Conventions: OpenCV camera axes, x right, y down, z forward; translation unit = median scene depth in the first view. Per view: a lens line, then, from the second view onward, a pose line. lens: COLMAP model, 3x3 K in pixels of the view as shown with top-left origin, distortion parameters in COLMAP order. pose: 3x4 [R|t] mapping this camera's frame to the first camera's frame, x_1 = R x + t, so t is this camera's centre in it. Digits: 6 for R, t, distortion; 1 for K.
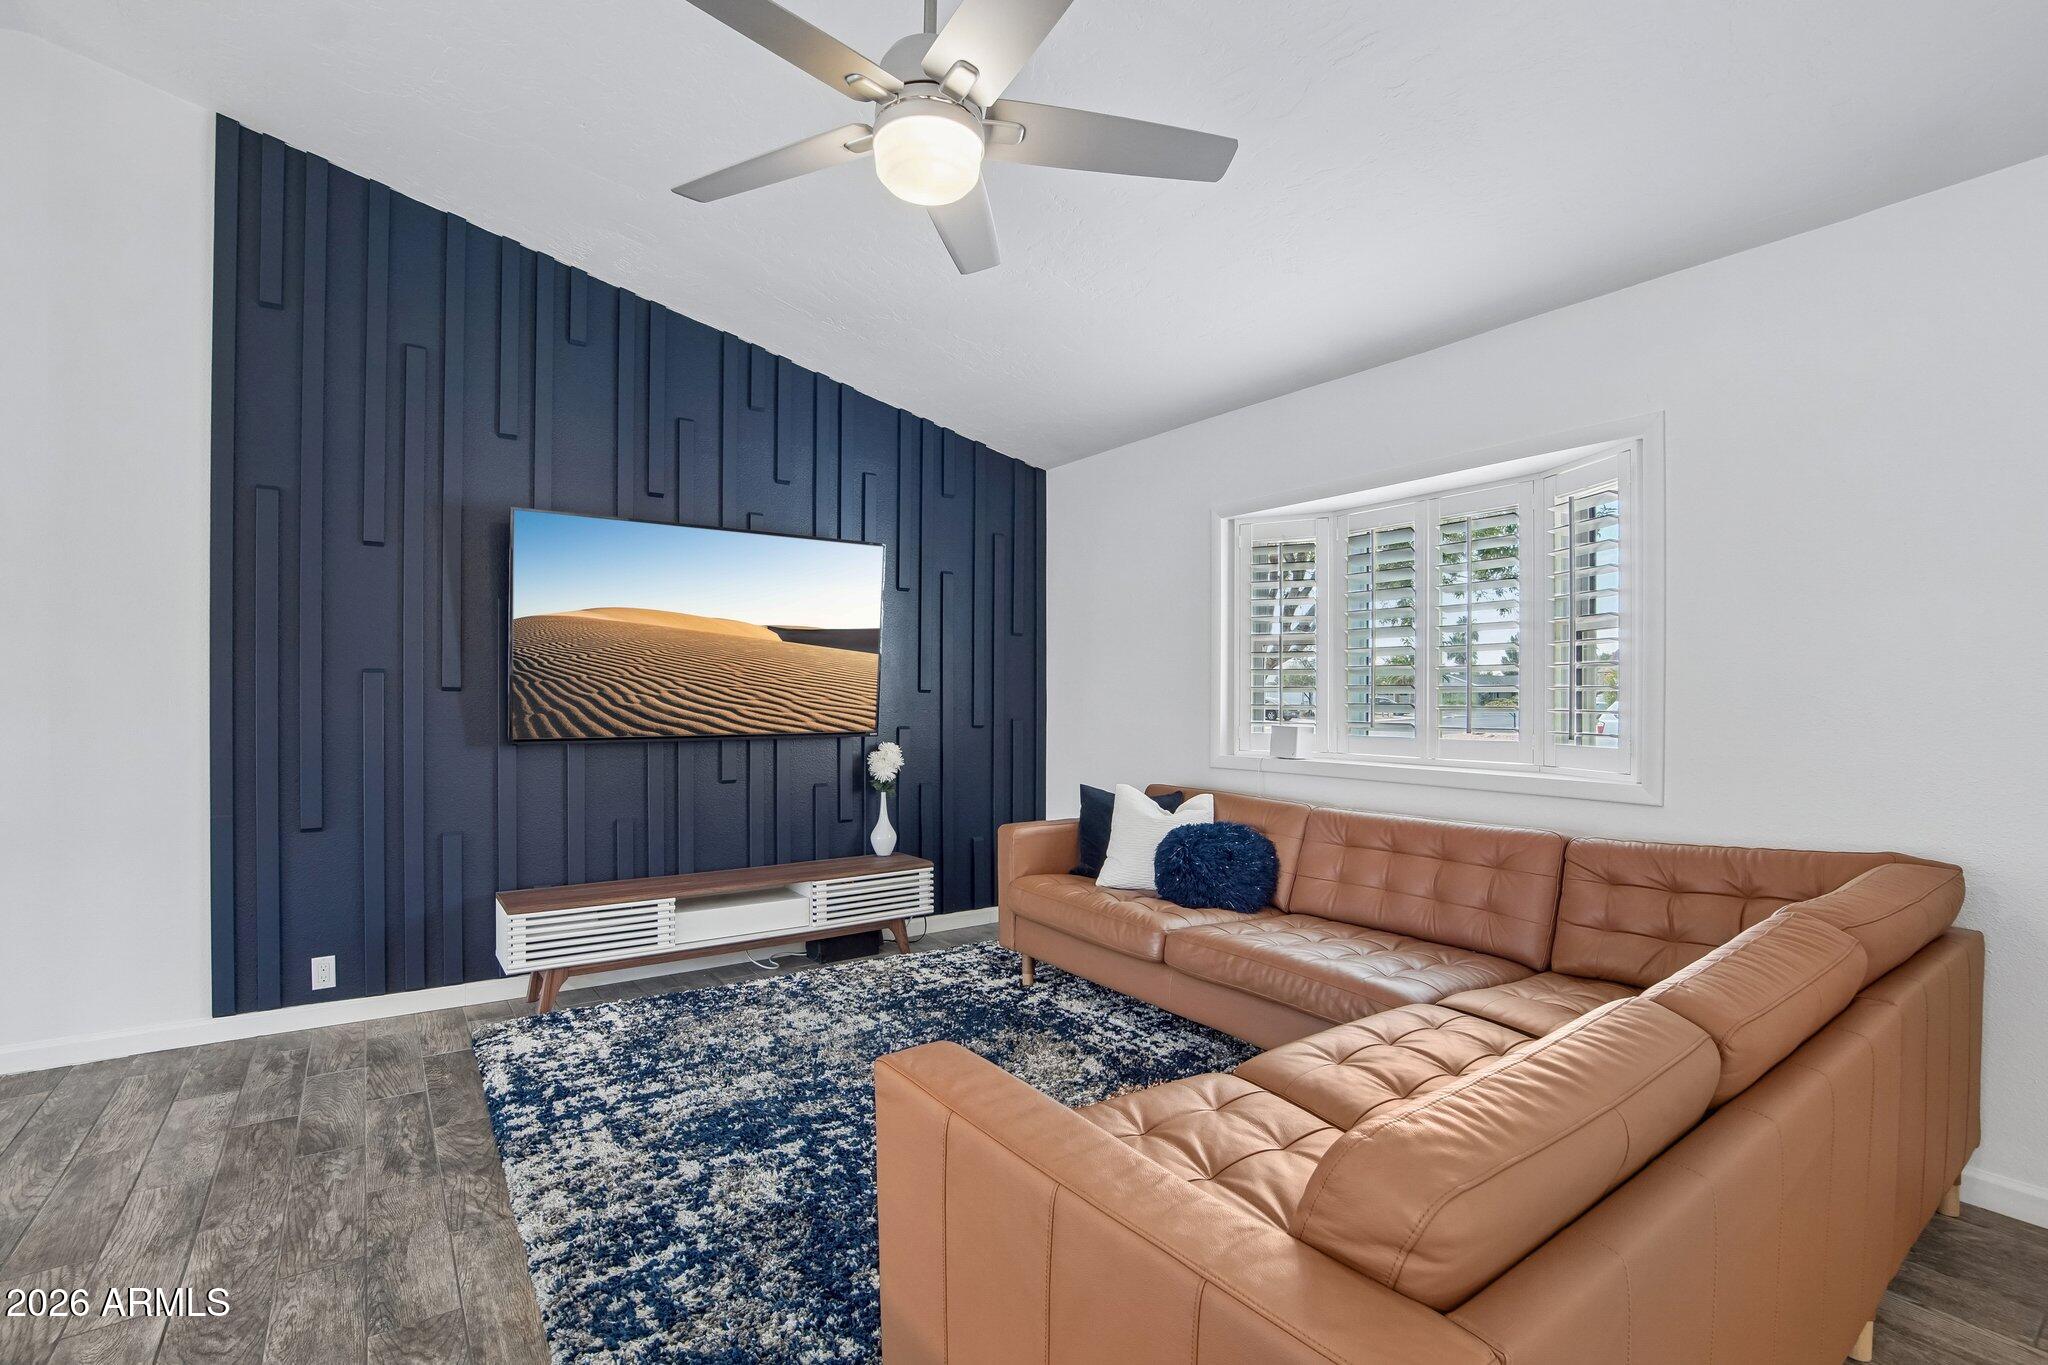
lens RADIAL K [[920.8, 0, 1015.7], [0, 920.8, 689.4], [0, 0, 1]] dist [-0.044649, 0.012323]
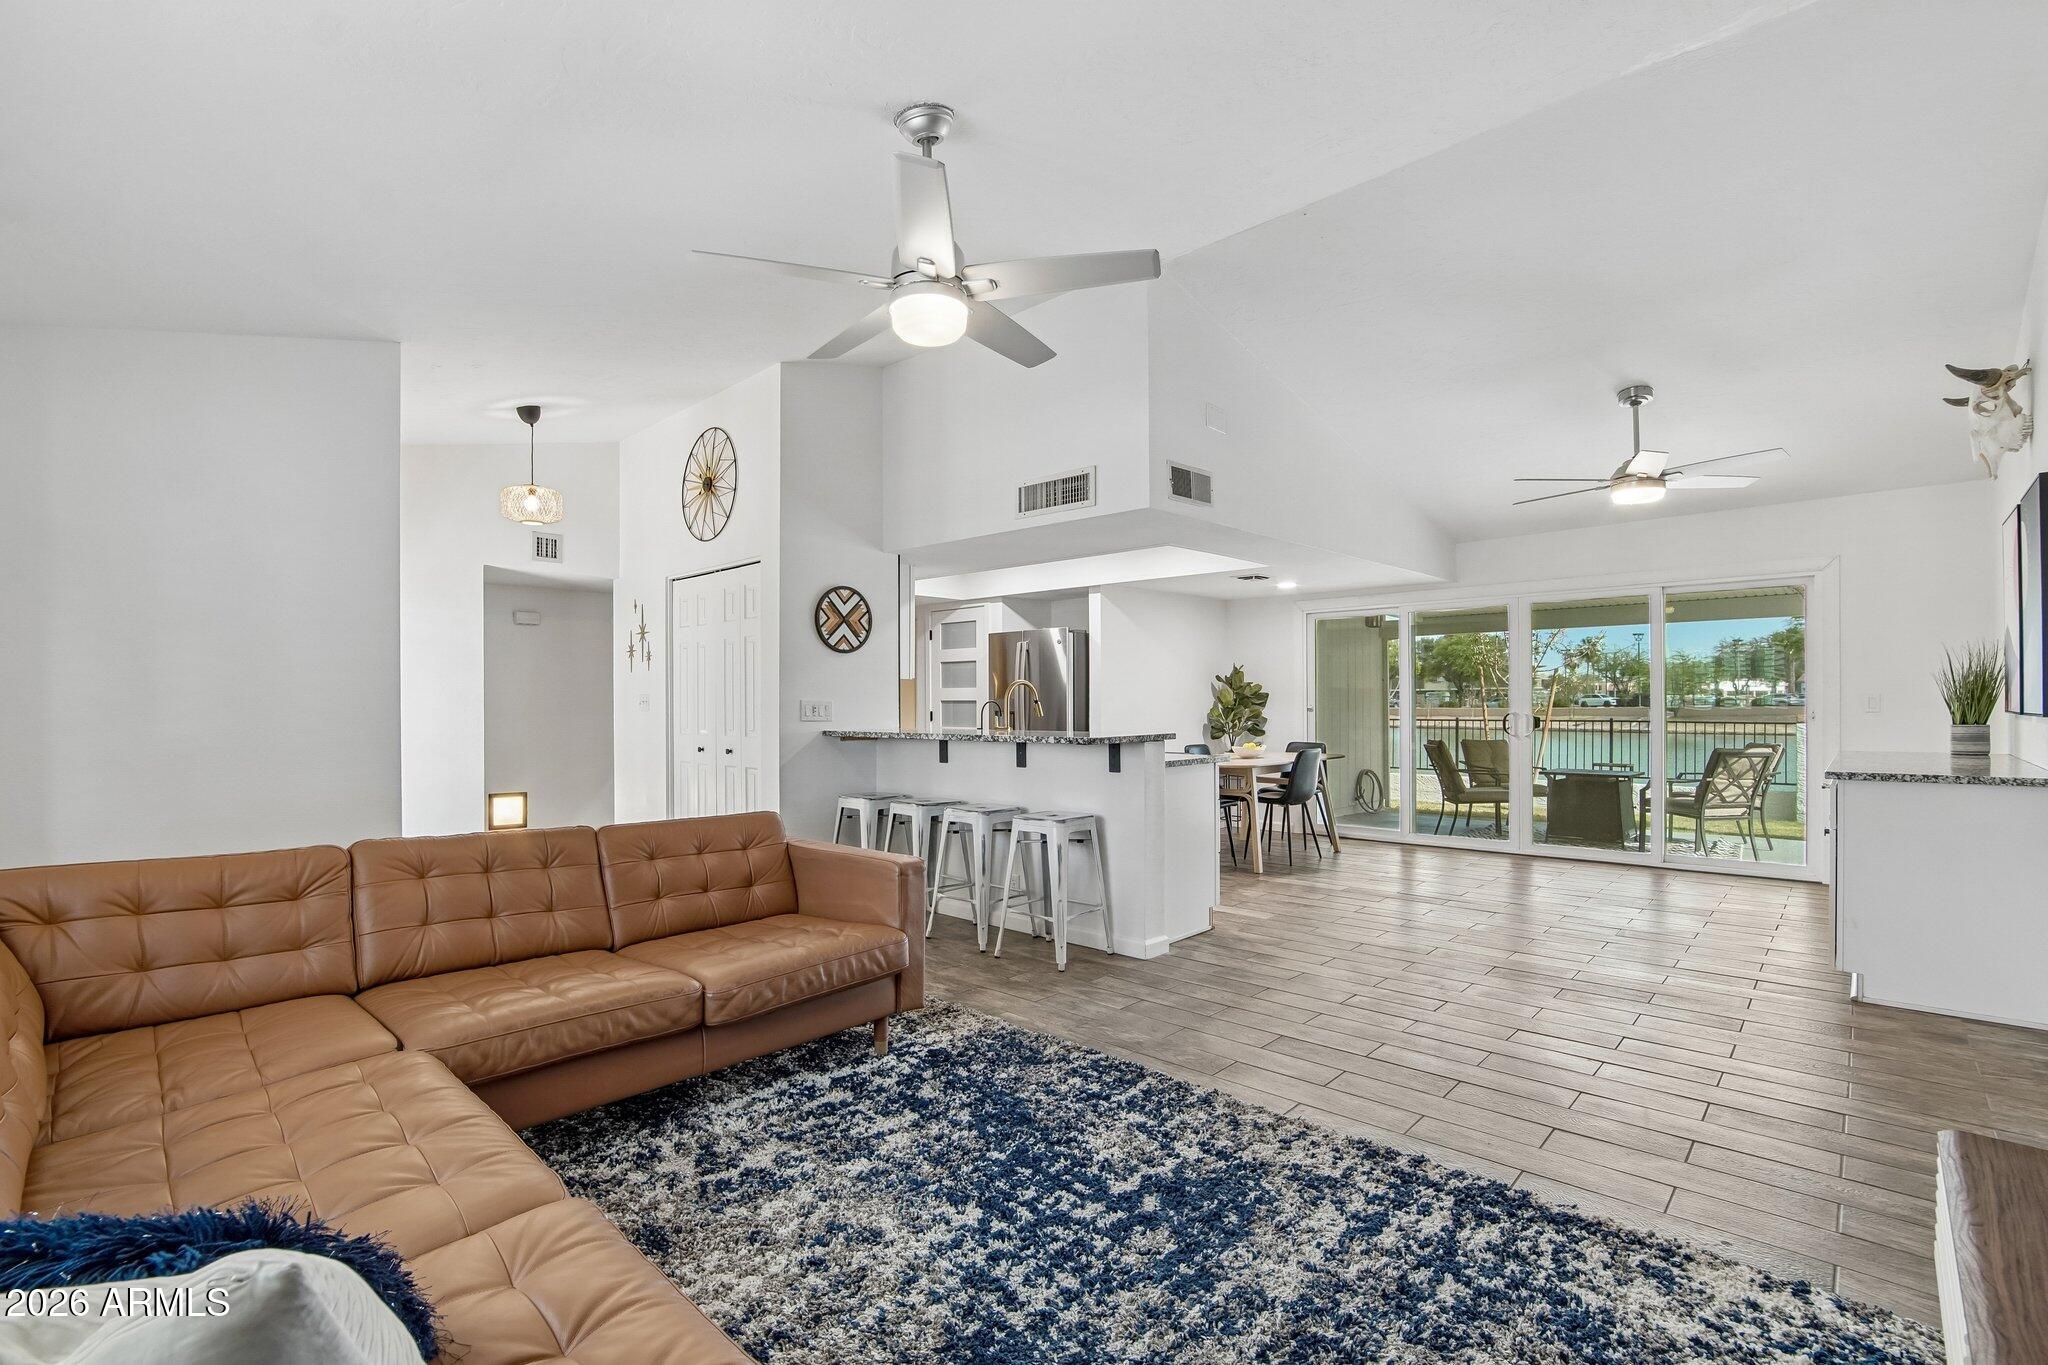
lens RADIAL K [[920.8, 0, 1015.7], [0, 920.8, 689.4], [0, 0, 1]] dist [-0.044649, 0.012323]
pose [[-0.981186, -0.000711, -0.193063, 0.024119], [0.002719, 0.999843, -0.017499, 0.009936], [0.193045, -0.017695, -0.981030, 1.267307]]
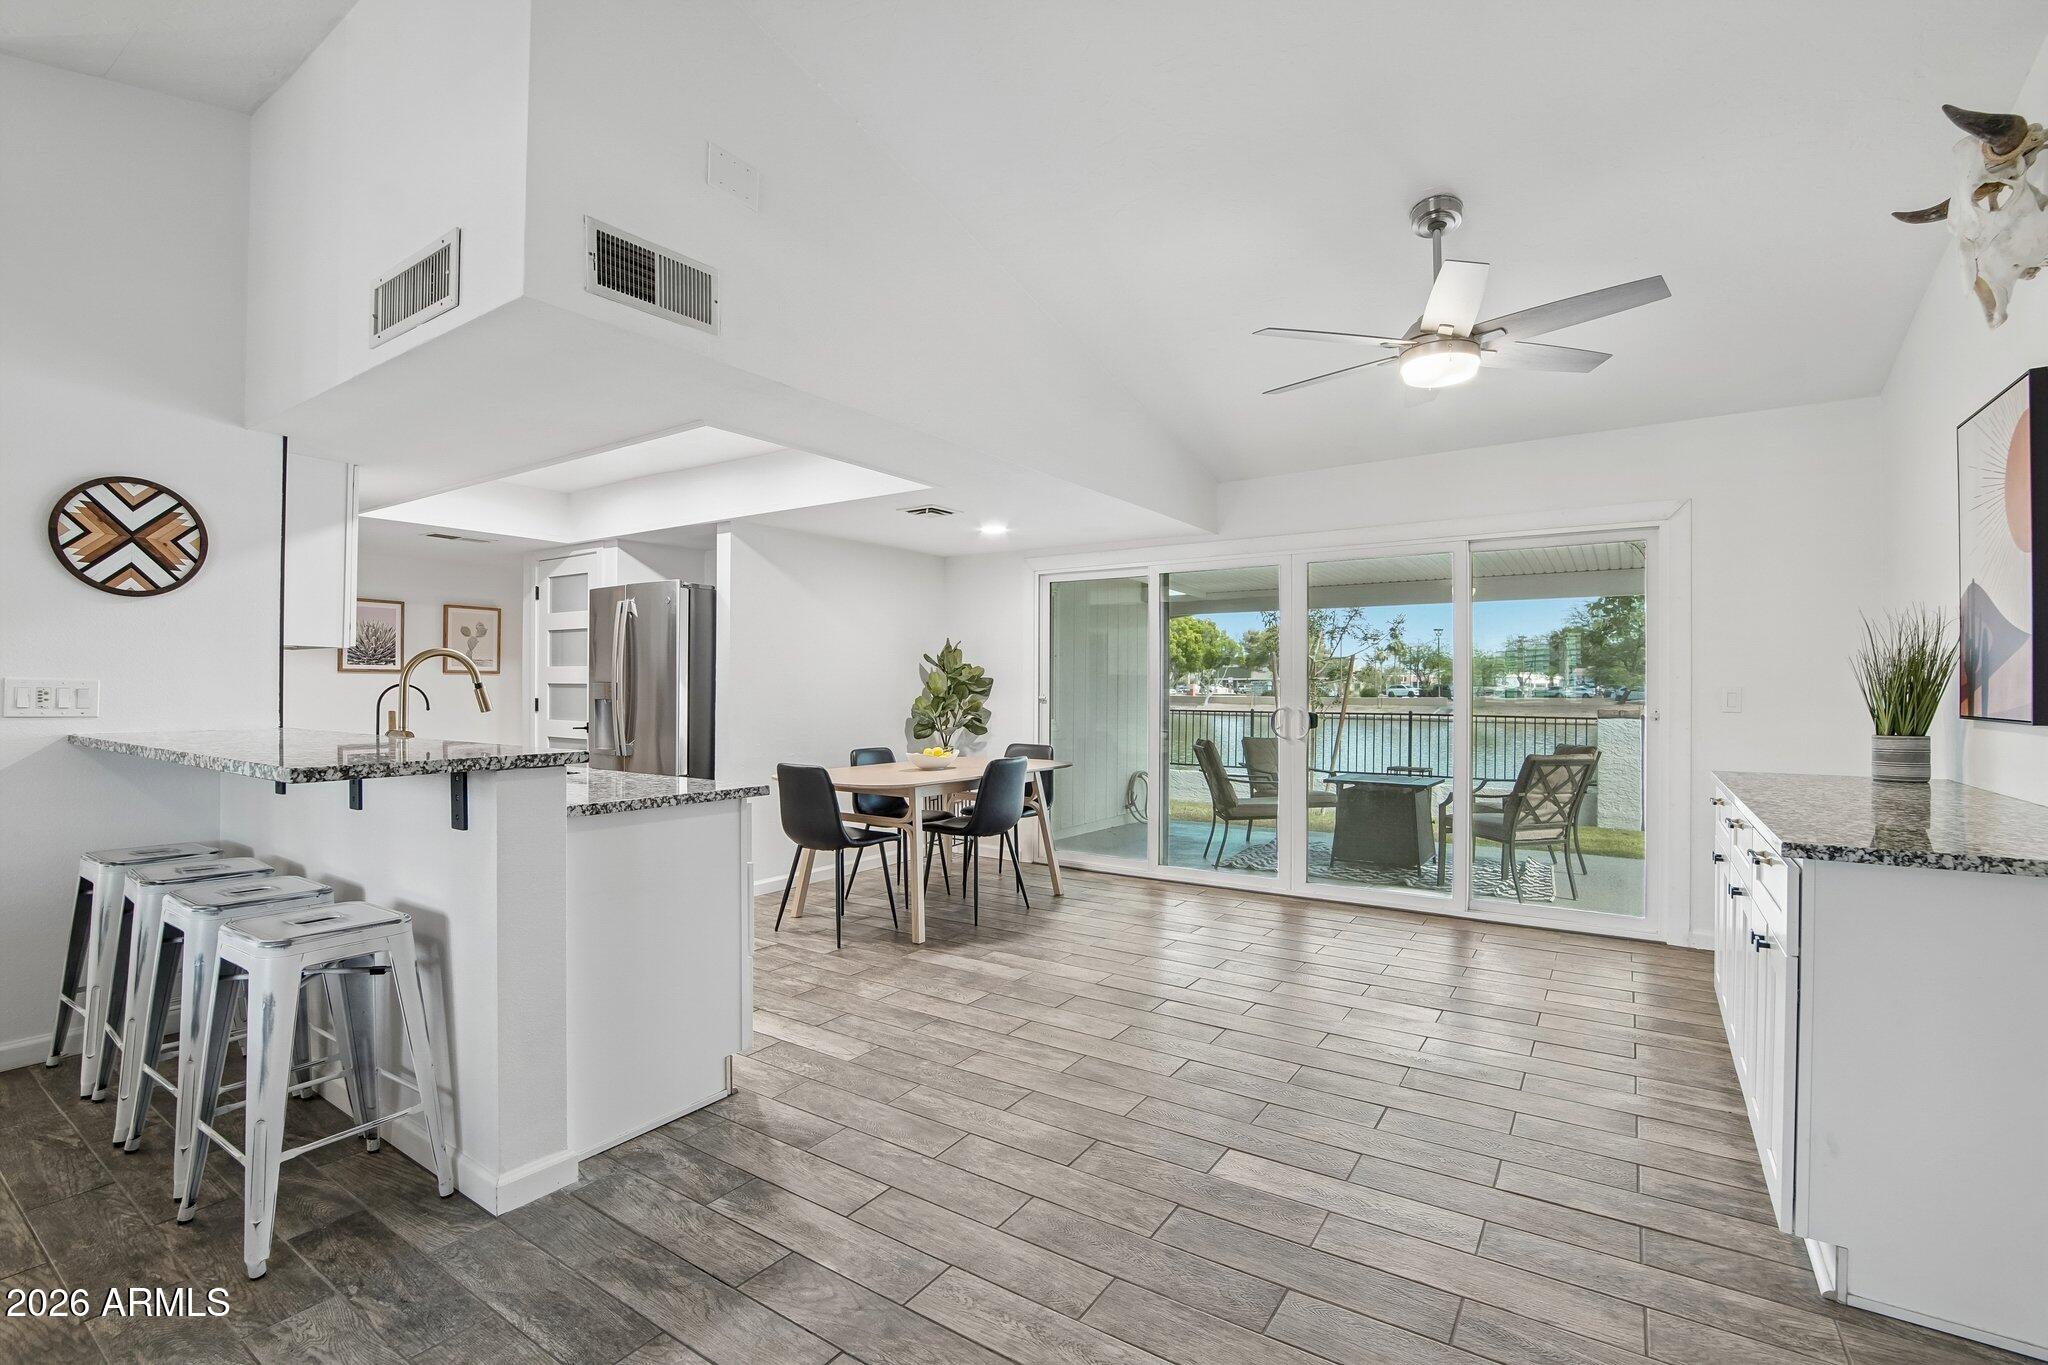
lens RADIAL K [[920.8, 0, 1015.7], [0, 920.8, 689.4], [0, 0, 1]] dist [-0.044649, 0.012323]
pose [[-0.934383, -0.006851, -0.356204, -0.472459], [-0.006508, 0.999976, -0.002160, 0.004796], [0.356211, 0.000300, -0.934406, 0.776148]]
